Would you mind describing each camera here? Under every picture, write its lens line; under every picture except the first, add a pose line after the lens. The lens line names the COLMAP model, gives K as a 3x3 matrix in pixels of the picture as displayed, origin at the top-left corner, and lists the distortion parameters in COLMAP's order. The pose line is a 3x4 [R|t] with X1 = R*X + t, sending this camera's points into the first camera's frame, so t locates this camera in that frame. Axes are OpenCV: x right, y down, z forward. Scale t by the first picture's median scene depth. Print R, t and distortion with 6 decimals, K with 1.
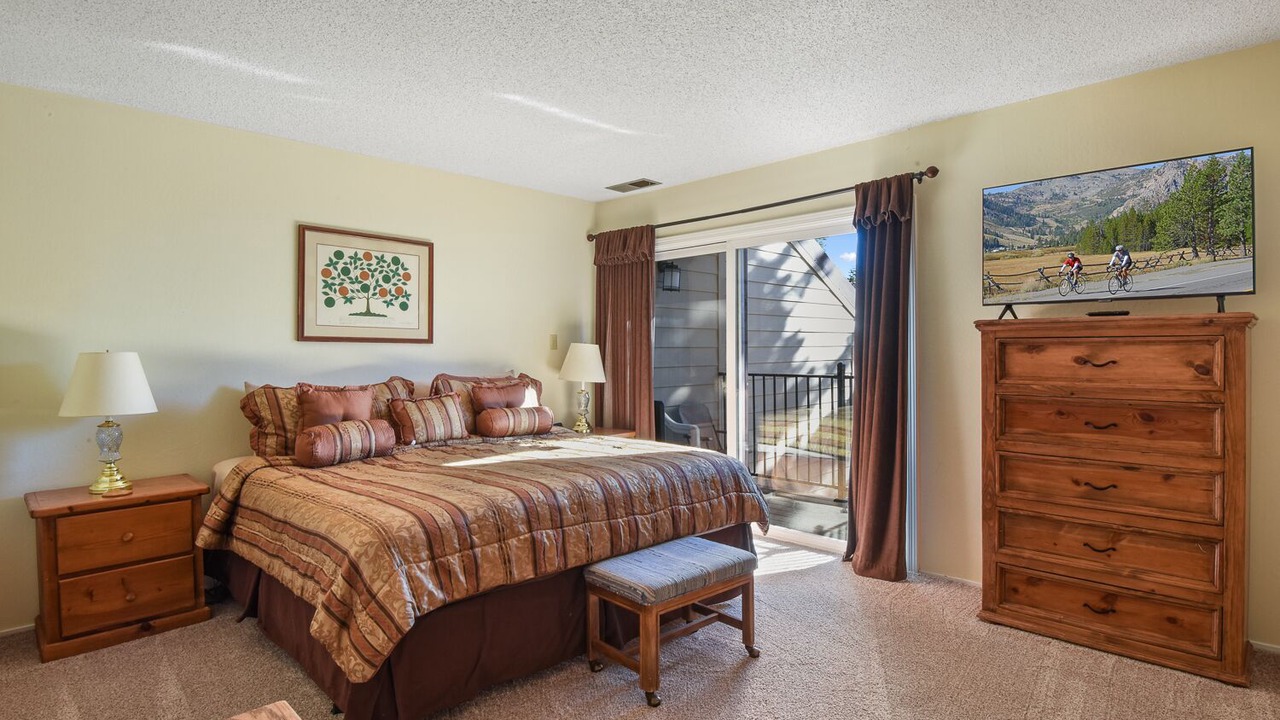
lens RADIAL K [[649.8, 0, 636.4], [0, 649.8, 345.9], [0, 0, 1]] dist [-0.000472, -0.018266]
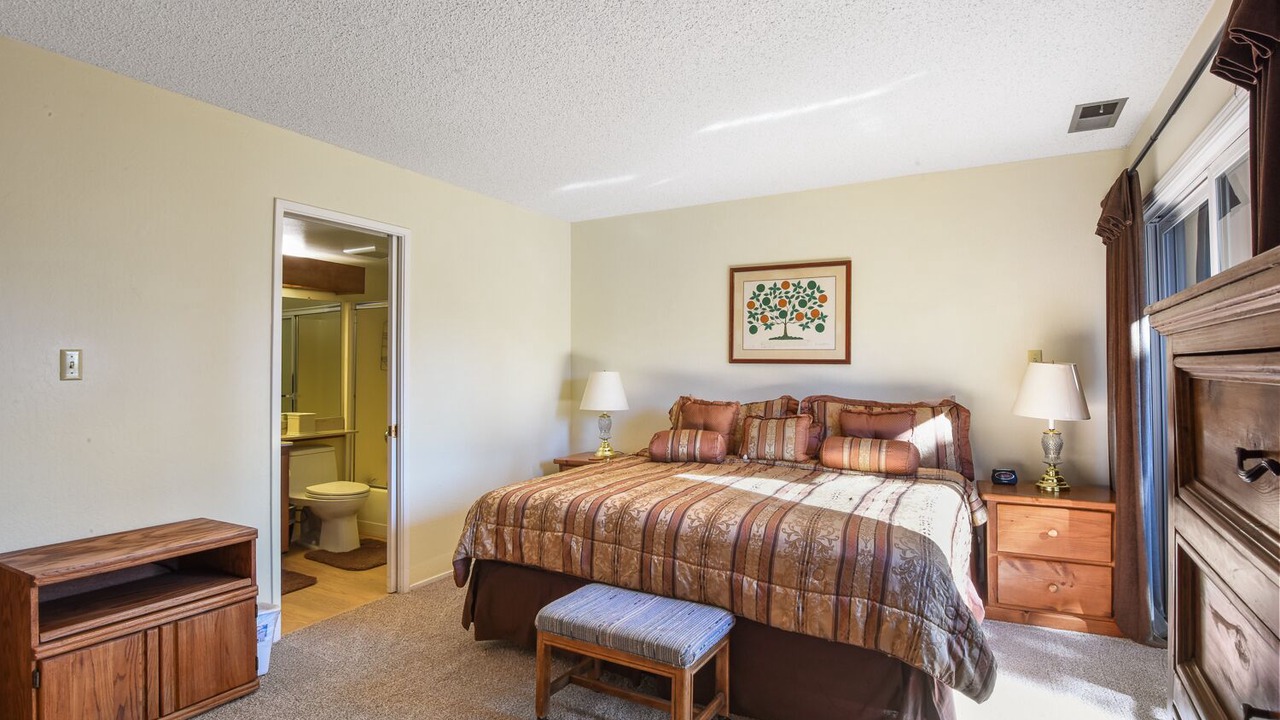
lens RADIAL K [[649.8, 0, 636.4], [0, 649.8, 345.9], [0, 0, 1]] dist [-0.000472, -0.018266]
pose [[0.256617, -0.023119, -0.966237, 0.586423], [0.010539, 0.999721, -0.021121, -0.014692], [0.966456, -0.004763, 0.256790, 0.477369]]
